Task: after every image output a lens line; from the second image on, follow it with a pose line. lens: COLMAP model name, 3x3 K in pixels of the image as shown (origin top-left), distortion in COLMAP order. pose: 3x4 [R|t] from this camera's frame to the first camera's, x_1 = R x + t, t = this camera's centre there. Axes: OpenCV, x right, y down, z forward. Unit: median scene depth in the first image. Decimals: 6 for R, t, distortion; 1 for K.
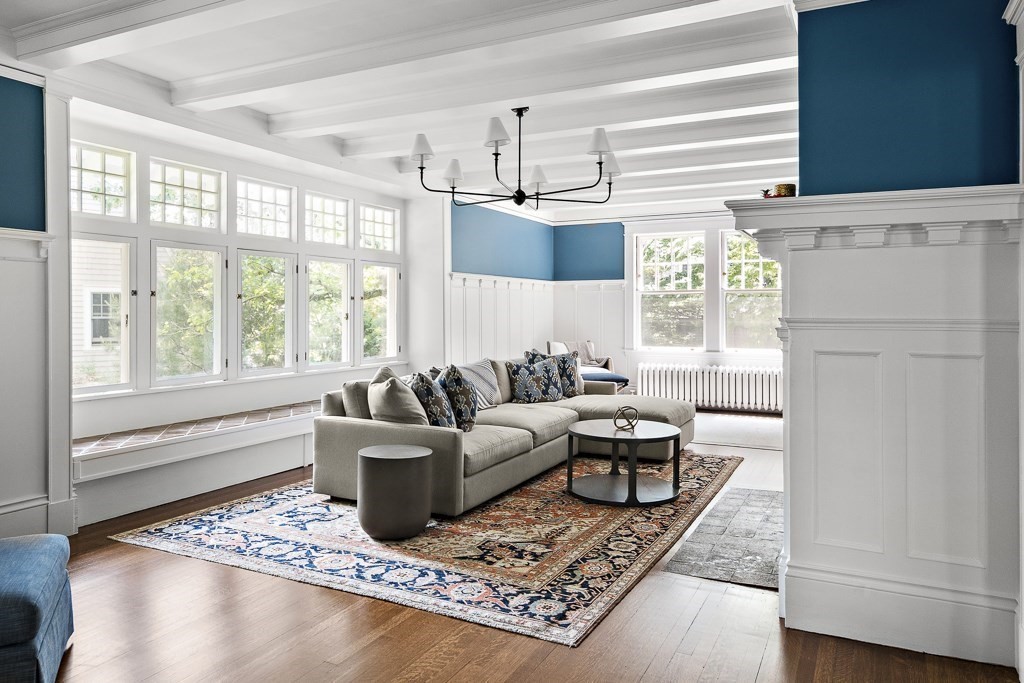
lens RADIAL K [[694.8, 0, 530.7], [0, 694.8, 310.6], [0, 0, 1]] dist [-0.008657, -0.004796]
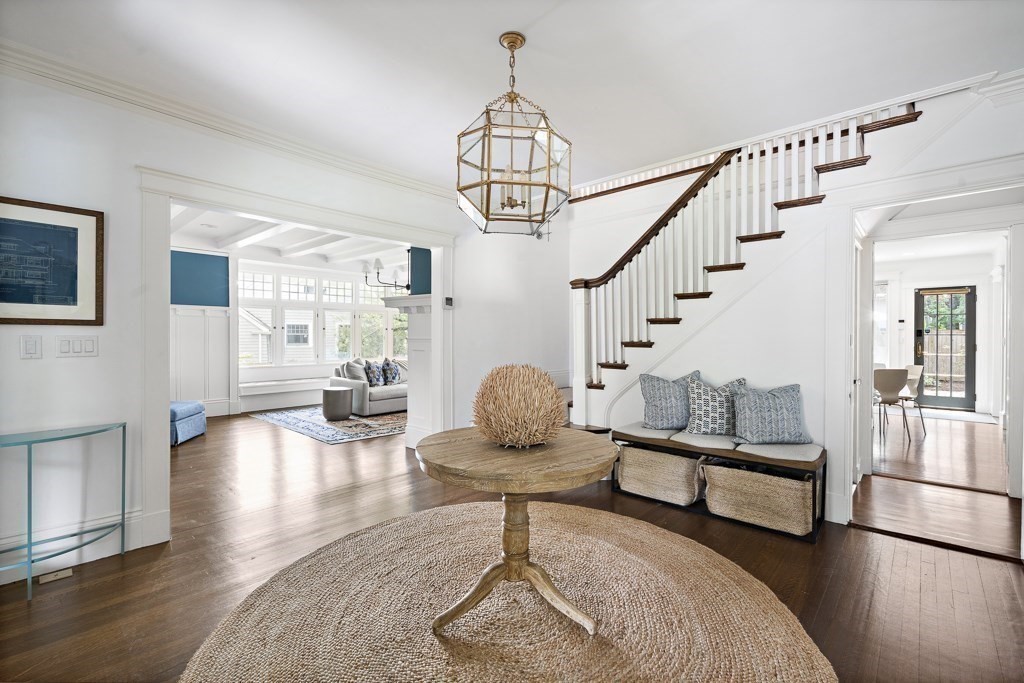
lens RADIAL K [[462.3, 0, 516.0], [0, 462.3, 335.3], [0, 0, 1]] dist [0.002398, 0.000031]
pose [[0.959232, 0.004736, -0.282579, 1.030859], [-0.004931, 0.999988, 0.000022, -0.001640], [0.282576, 0.001372, 0.959244, -0.533938]]
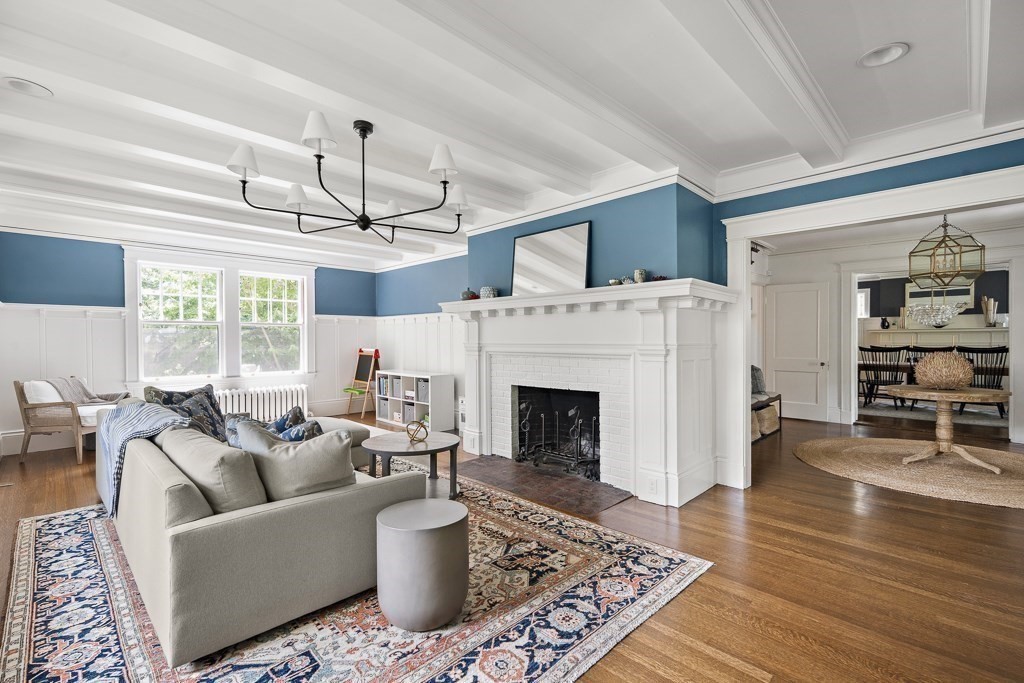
lens RADIAL K [[462.3, 0, 515.3], [0, 462.3, 342.8], [0, 0, 1]] dist [0.002398, 0.000031]
pose [[0.315466, -0.011230, 0.948870, -0.734255], [0.005603, 0.999935, 0.009971, -0.001792], [-0.948920, 0.002171, 0.315508, 0.792500]]
